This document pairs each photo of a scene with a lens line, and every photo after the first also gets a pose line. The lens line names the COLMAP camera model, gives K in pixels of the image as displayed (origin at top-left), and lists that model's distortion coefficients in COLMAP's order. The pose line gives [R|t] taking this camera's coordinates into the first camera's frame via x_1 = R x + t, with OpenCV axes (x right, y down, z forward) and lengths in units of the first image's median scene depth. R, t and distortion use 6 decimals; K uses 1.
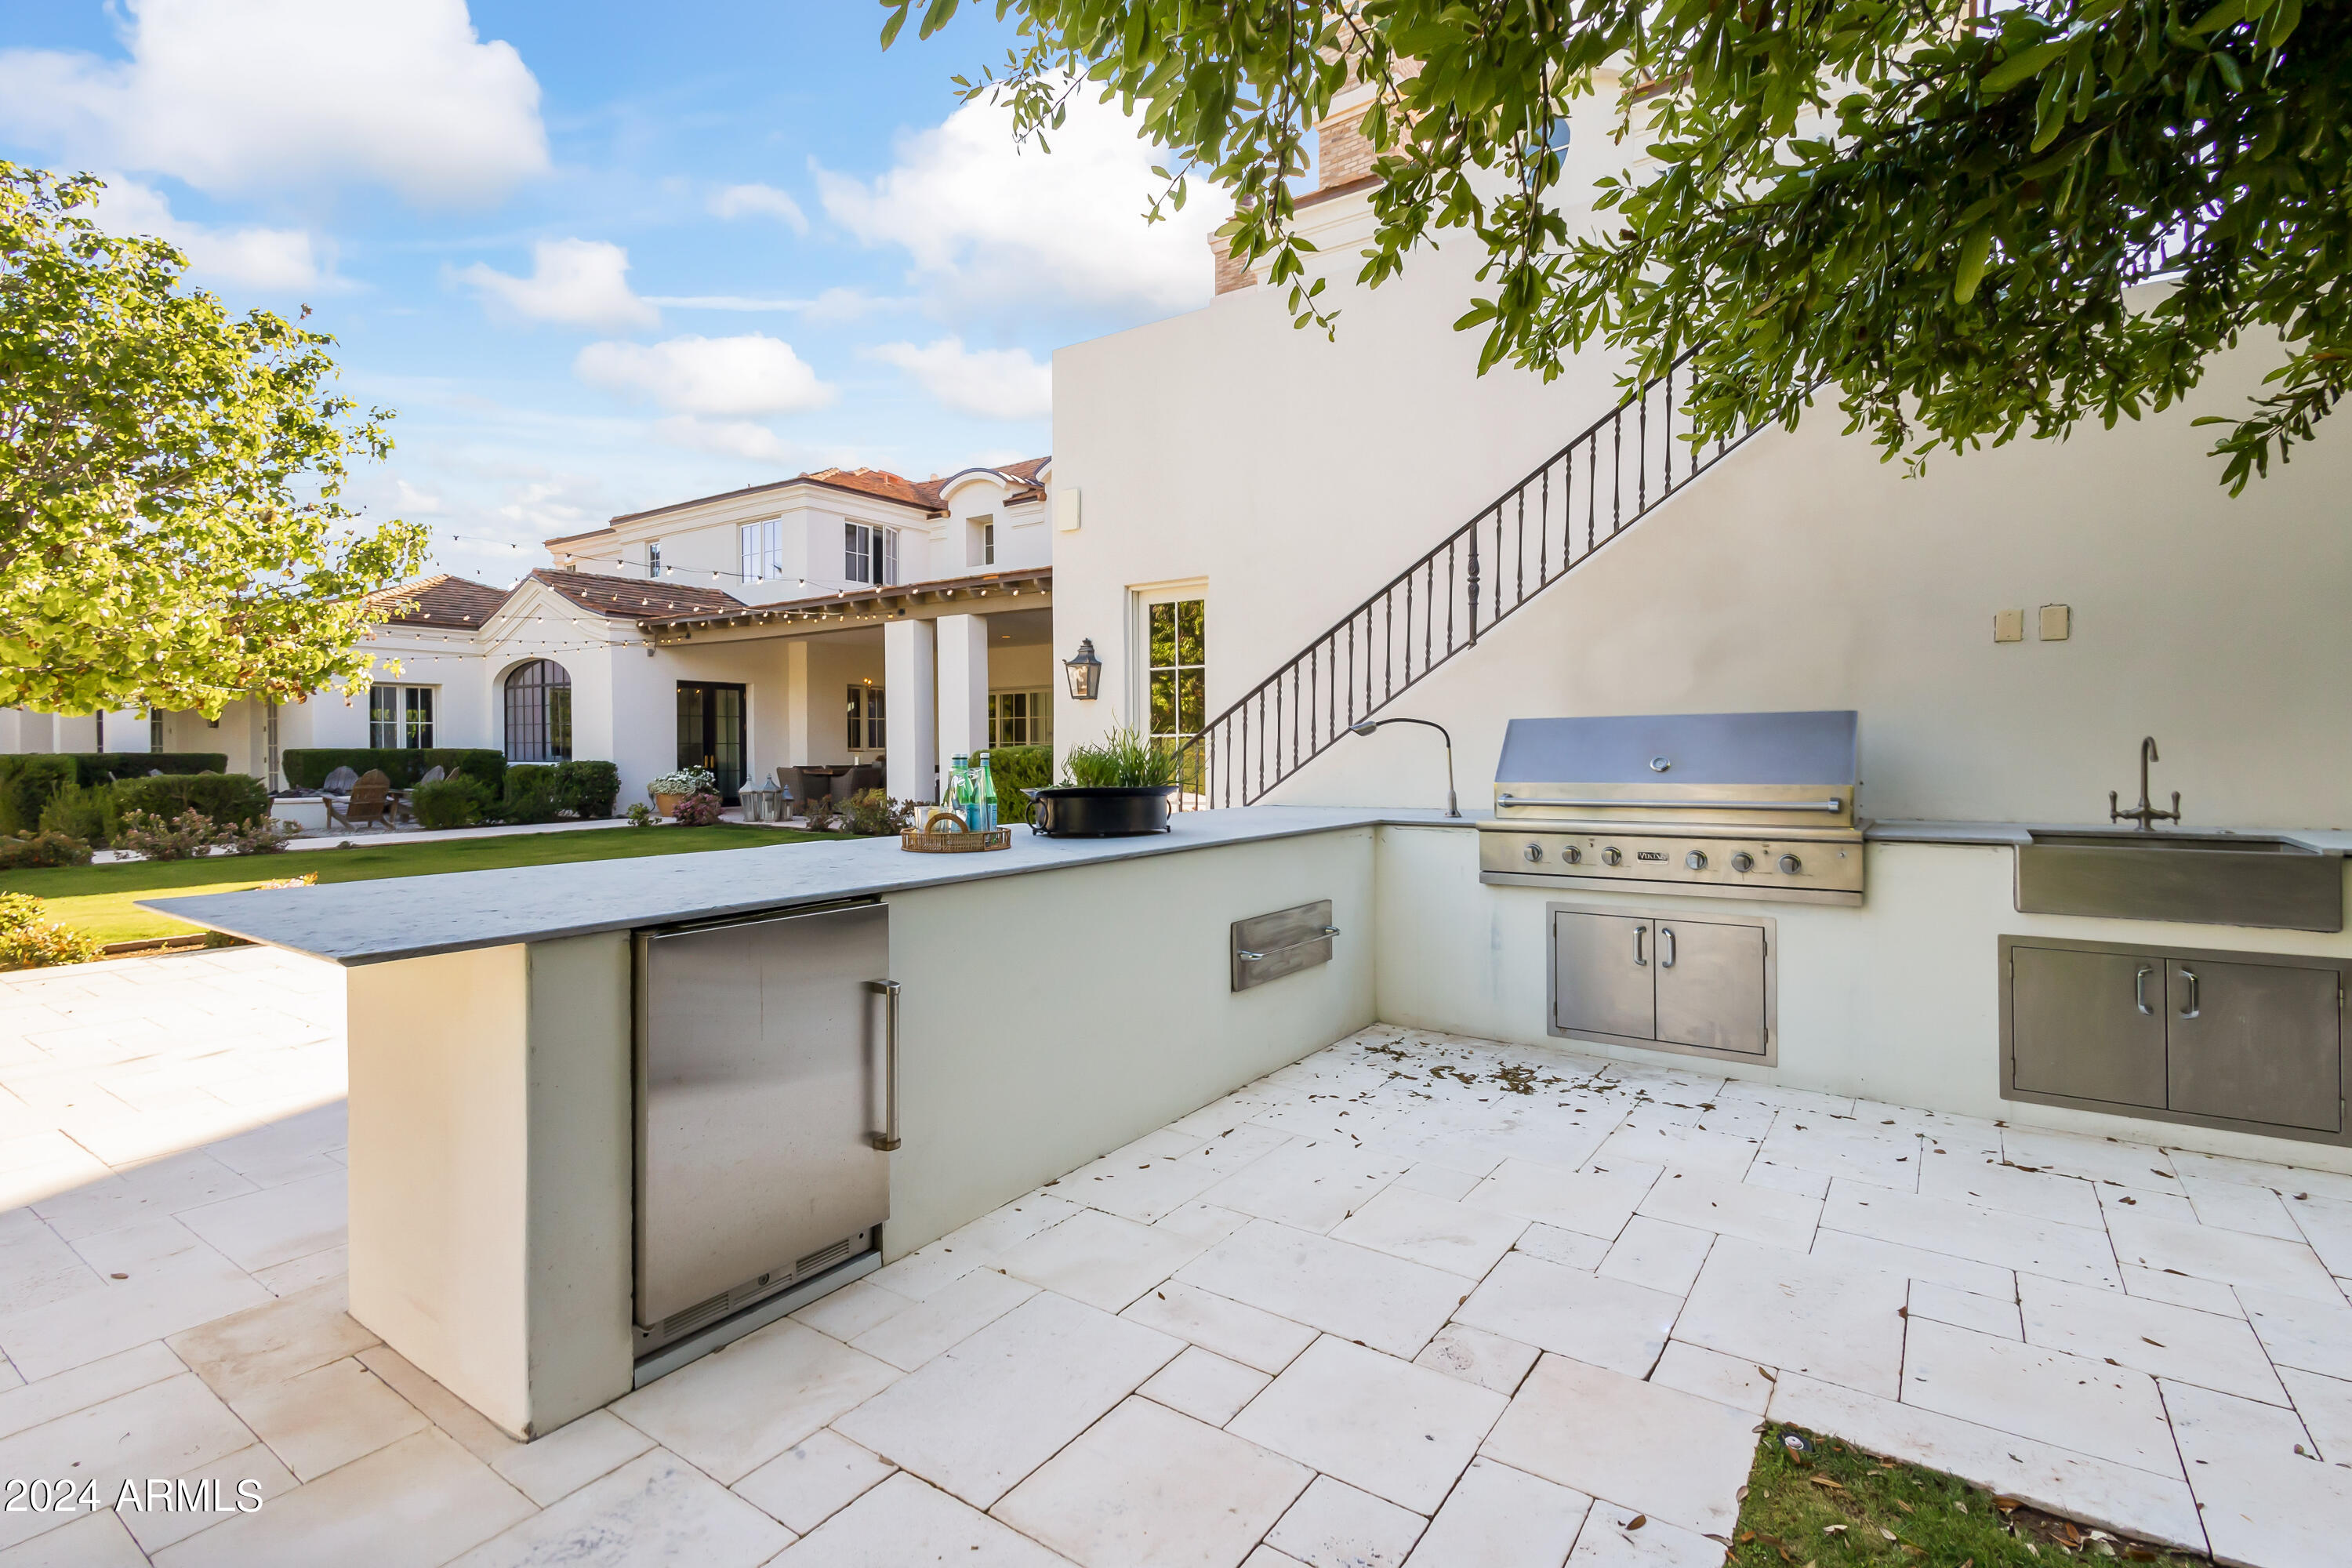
lens RADIAL K [[1099.3, 0, 1204.1], [0, 1099.3, 746.9], [0, 0, 1]] dist [0.002852, -0.000111]
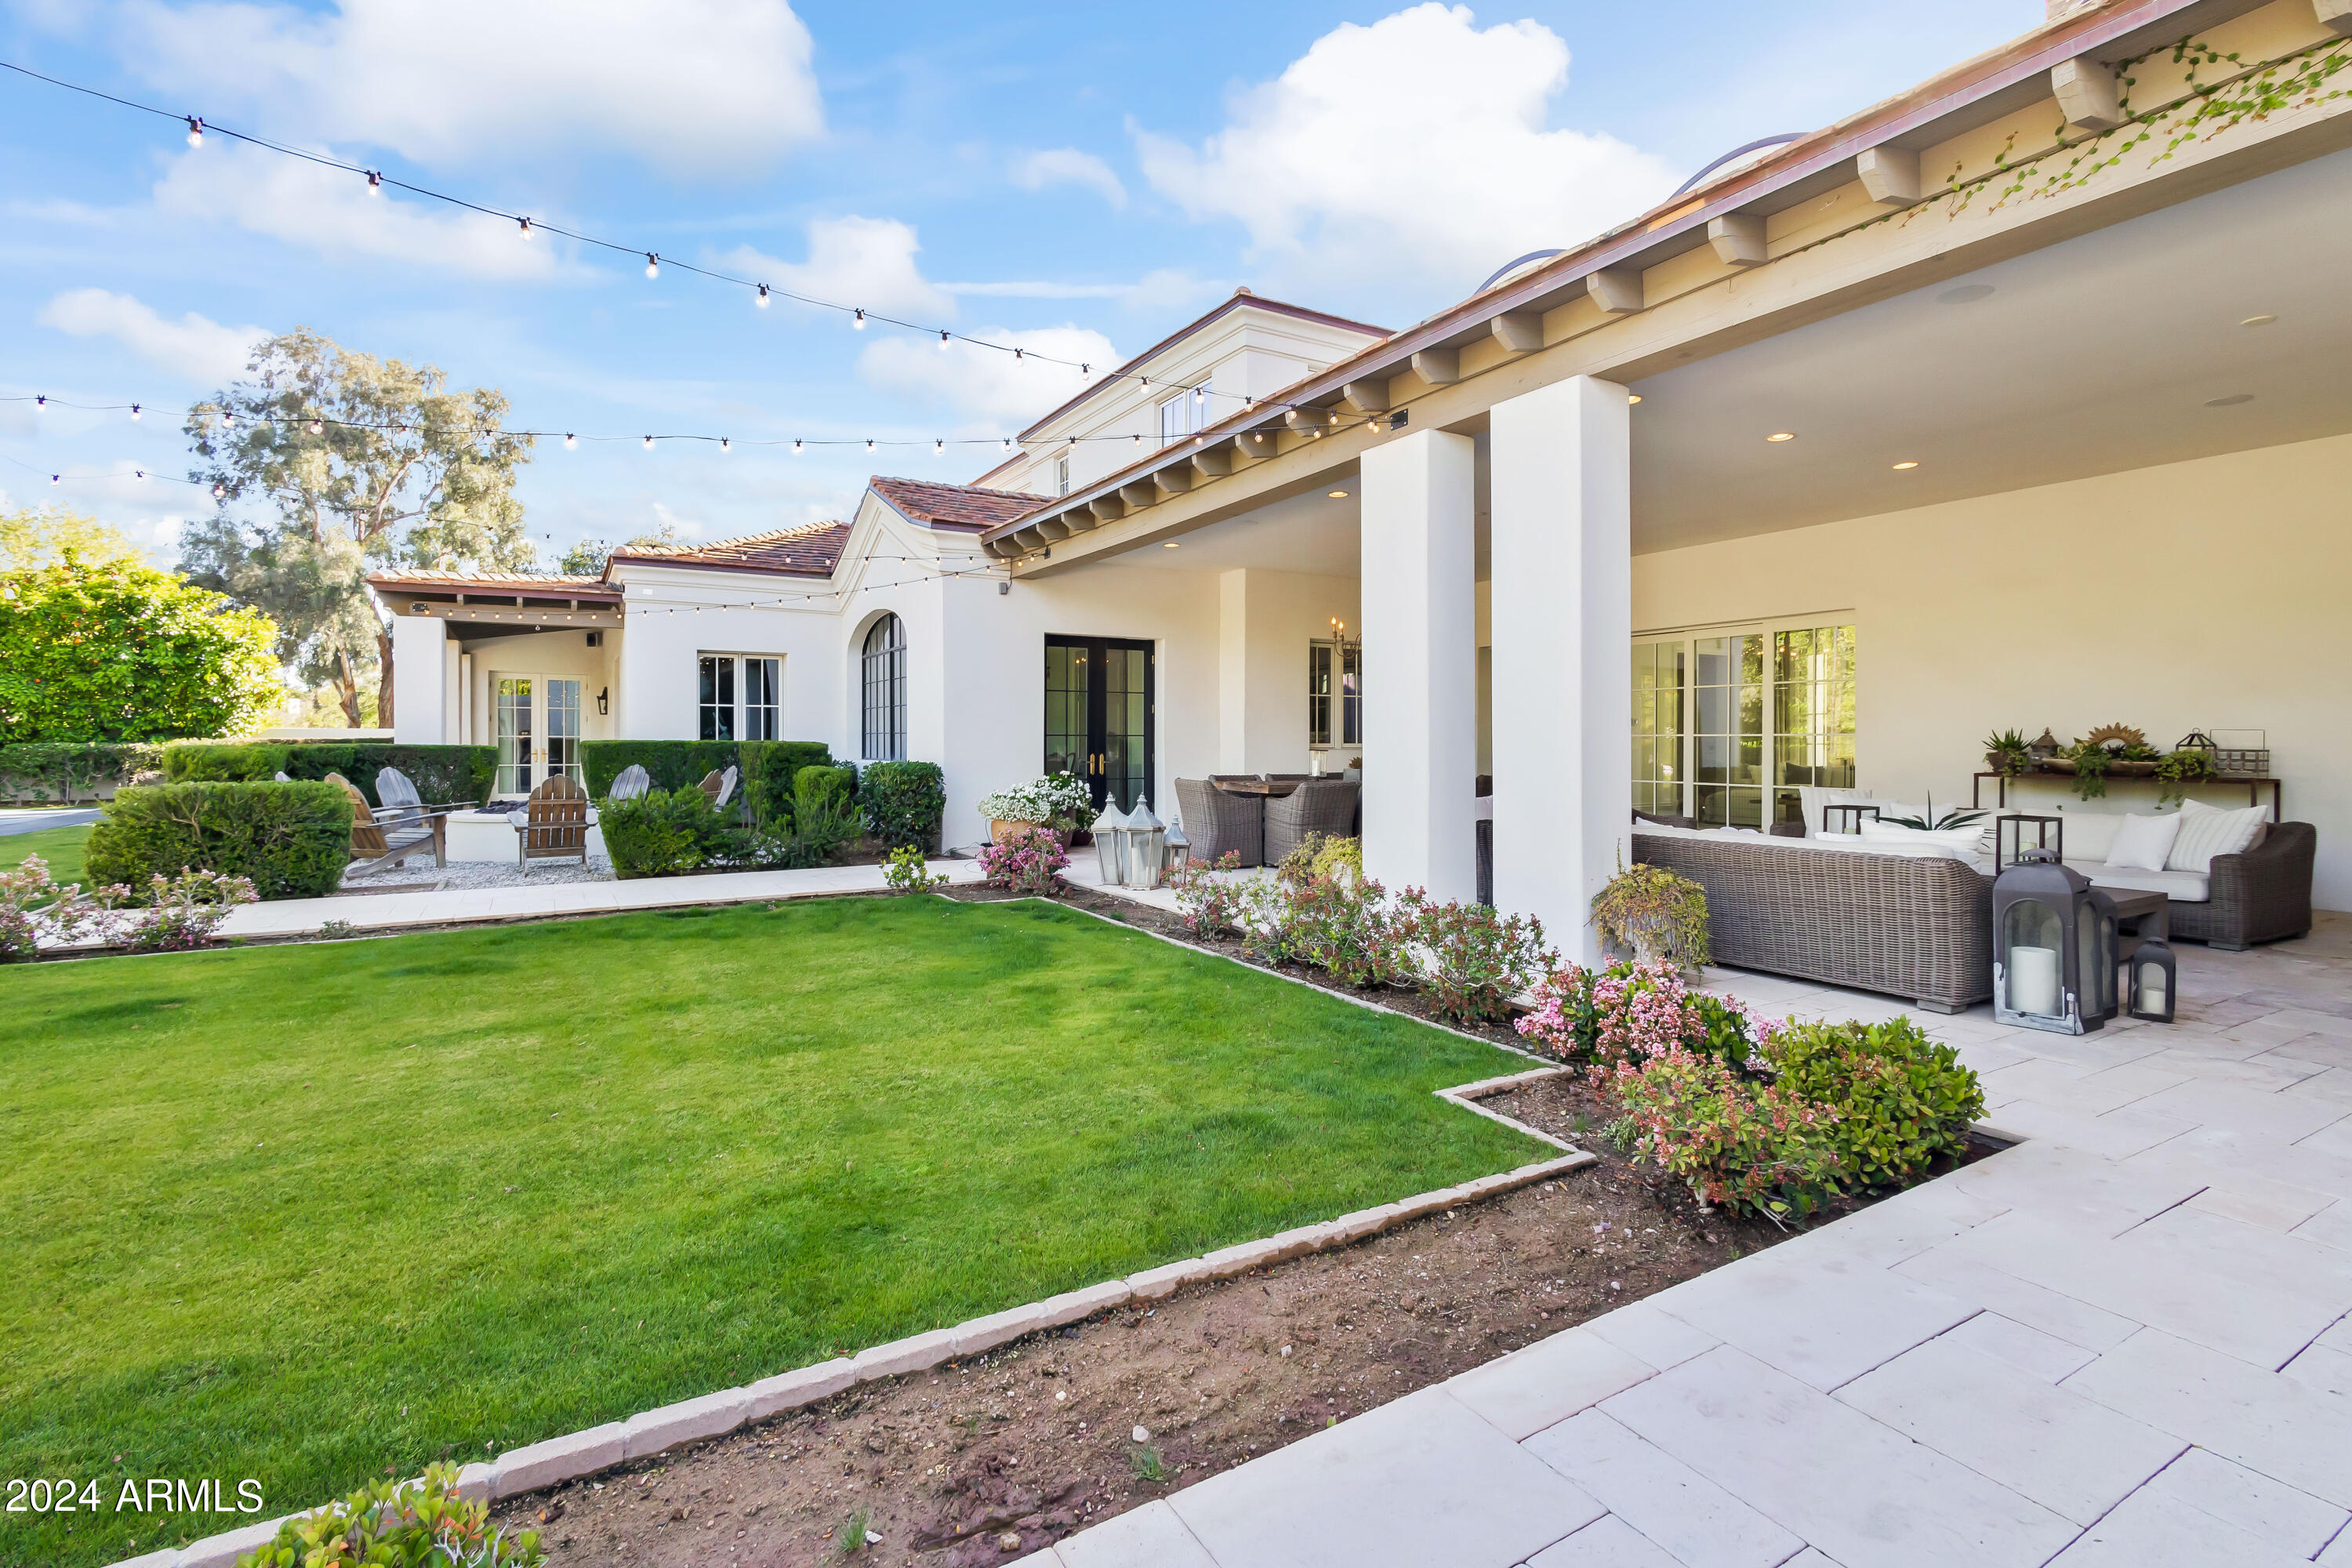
lens RADIAL K [[1099.3, 0, 1185.4], [0, 1099.3, 761.4], [0, 0, 1]] dist [0.002852, -0.000111]
pose [[0.897744, 0.014885, -0.440265, -0.136470], [-0.006965, 0.999784, 0.019599, -0.000989], [0.440462, -0.014529, 0.897654, 0.490478]]
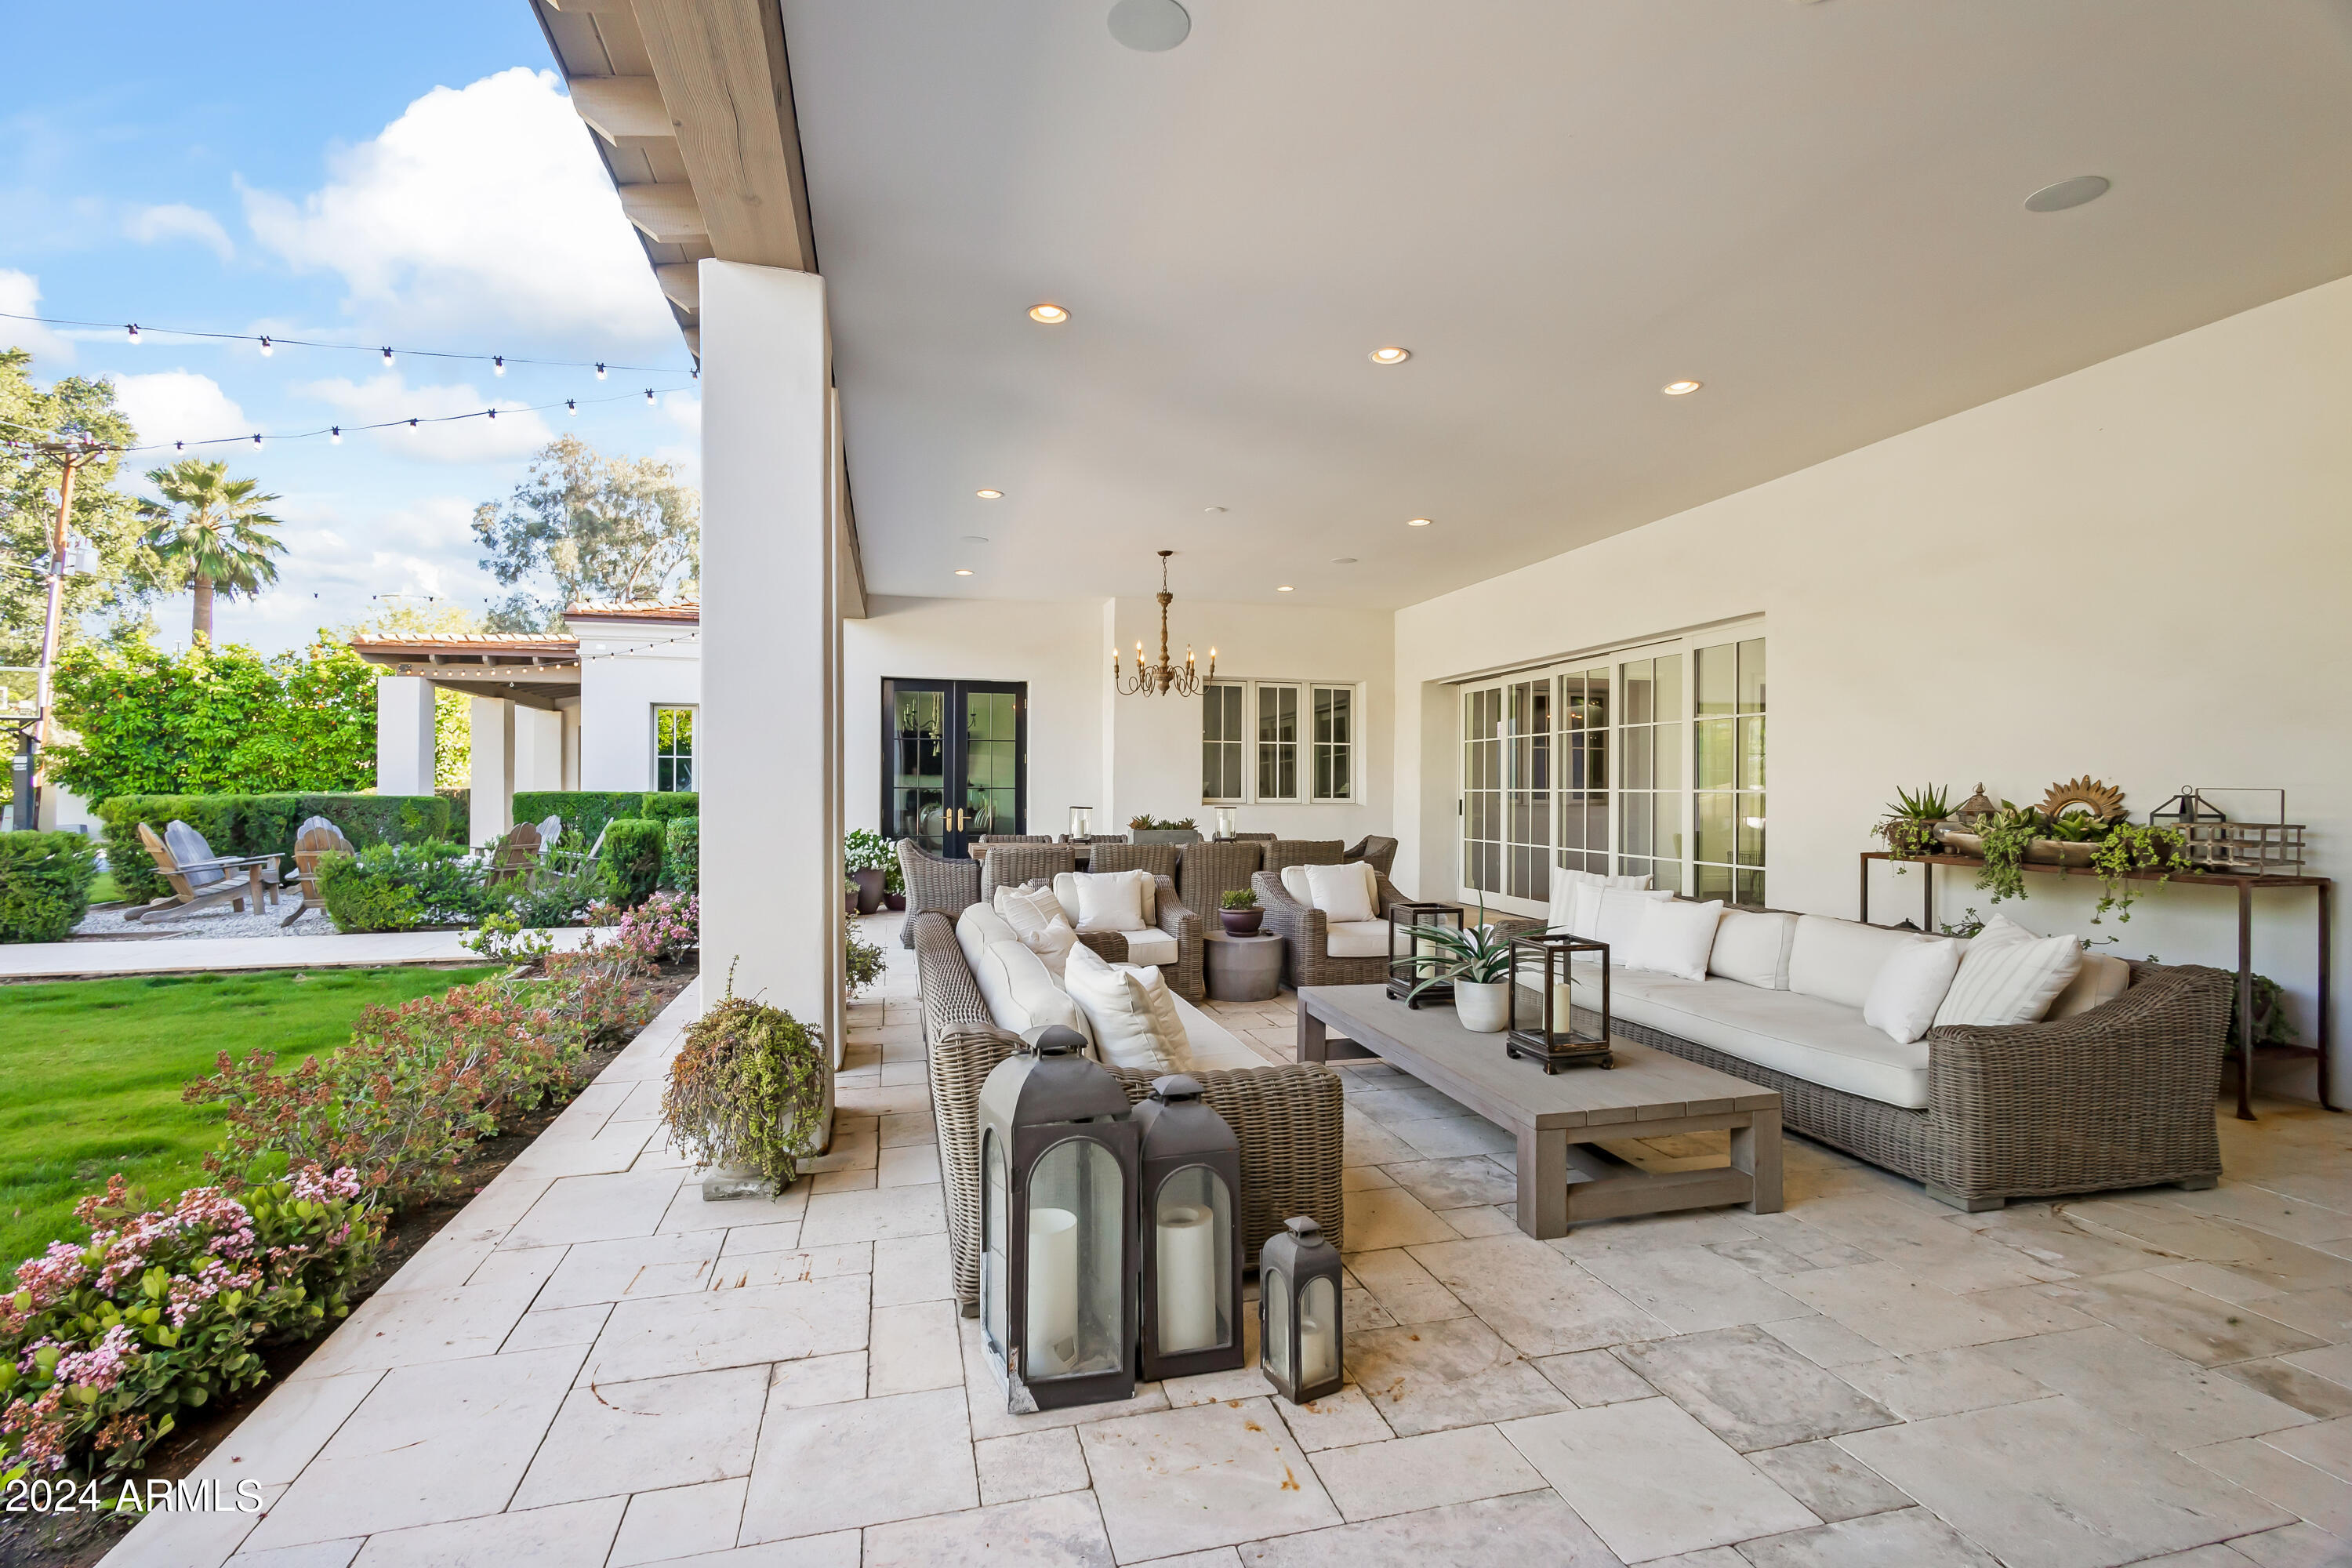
lens RADIAL K [[1099.3, 0, 1184.3], [0, 1099.3, 787.3], [0, 0, 1]] dist [0.002852, -0.000111]
pose [[0.741927, 0.007387, -0.670440, 0.020625], [-0.009355, 0.999956, 0.000665, -0.005471], [0.670415, 0.005779, 0.741963, 0.705837]]
